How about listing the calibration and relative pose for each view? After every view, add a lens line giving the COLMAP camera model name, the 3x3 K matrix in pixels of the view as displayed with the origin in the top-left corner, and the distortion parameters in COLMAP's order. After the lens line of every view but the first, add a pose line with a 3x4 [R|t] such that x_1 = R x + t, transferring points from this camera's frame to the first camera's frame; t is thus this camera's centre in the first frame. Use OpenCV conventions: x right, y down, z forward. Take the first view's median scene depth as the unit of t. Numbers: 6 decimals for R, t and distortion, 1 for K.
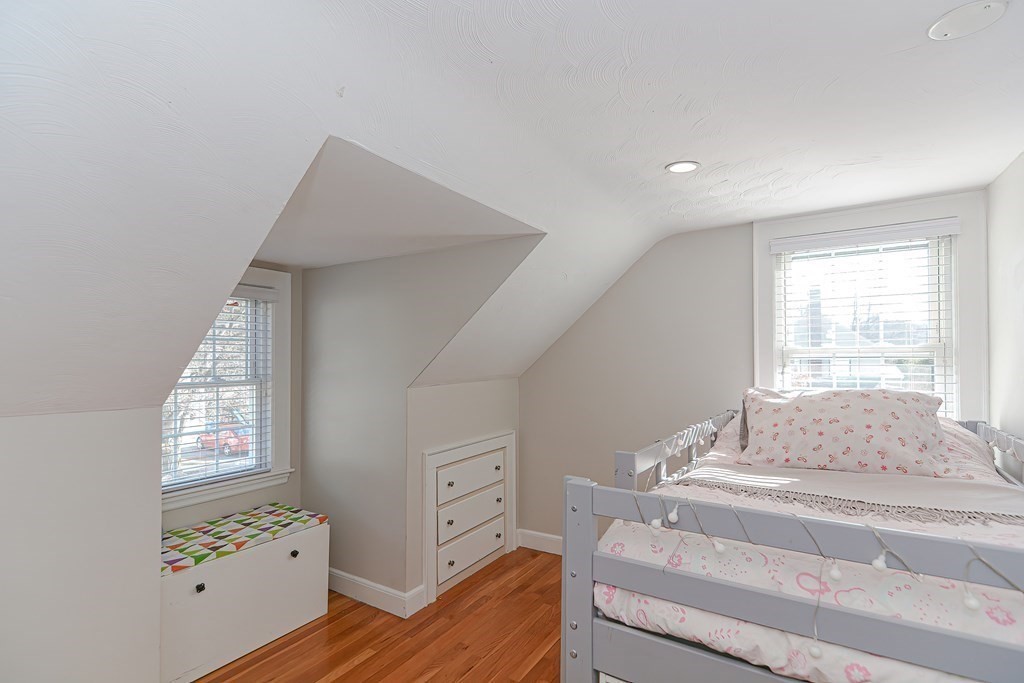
lens RADIAL K [[495.9, 0, 521.2], [0, 495.9, 350.4], [0, 0, 1]] dist [0.018038, -0.009657]
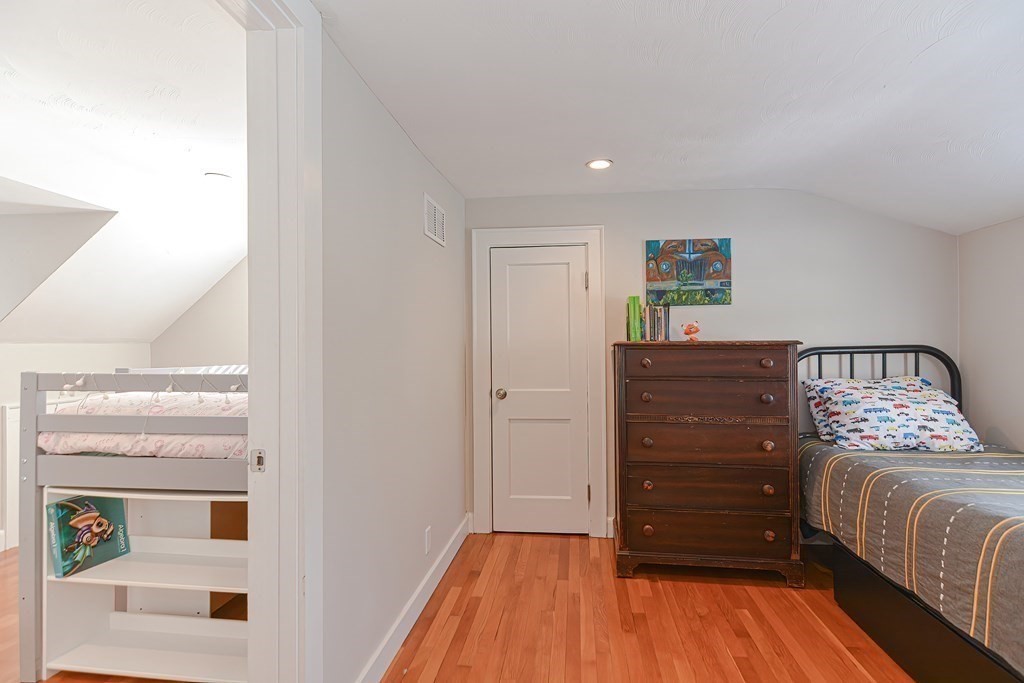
lens RADIAL K [[495.9, 0, 520.5], [0, 495.9, 346.5], [0, 0, 1]] dist [0.018038, -0.009657]
pose [[0.898703, 0.002184, 0.438552, 0.459799], [-0.006421, 0.999946, 0.008180, 0.091447], [-0.438510, -0.010168, 0.898669, -0.618609]]
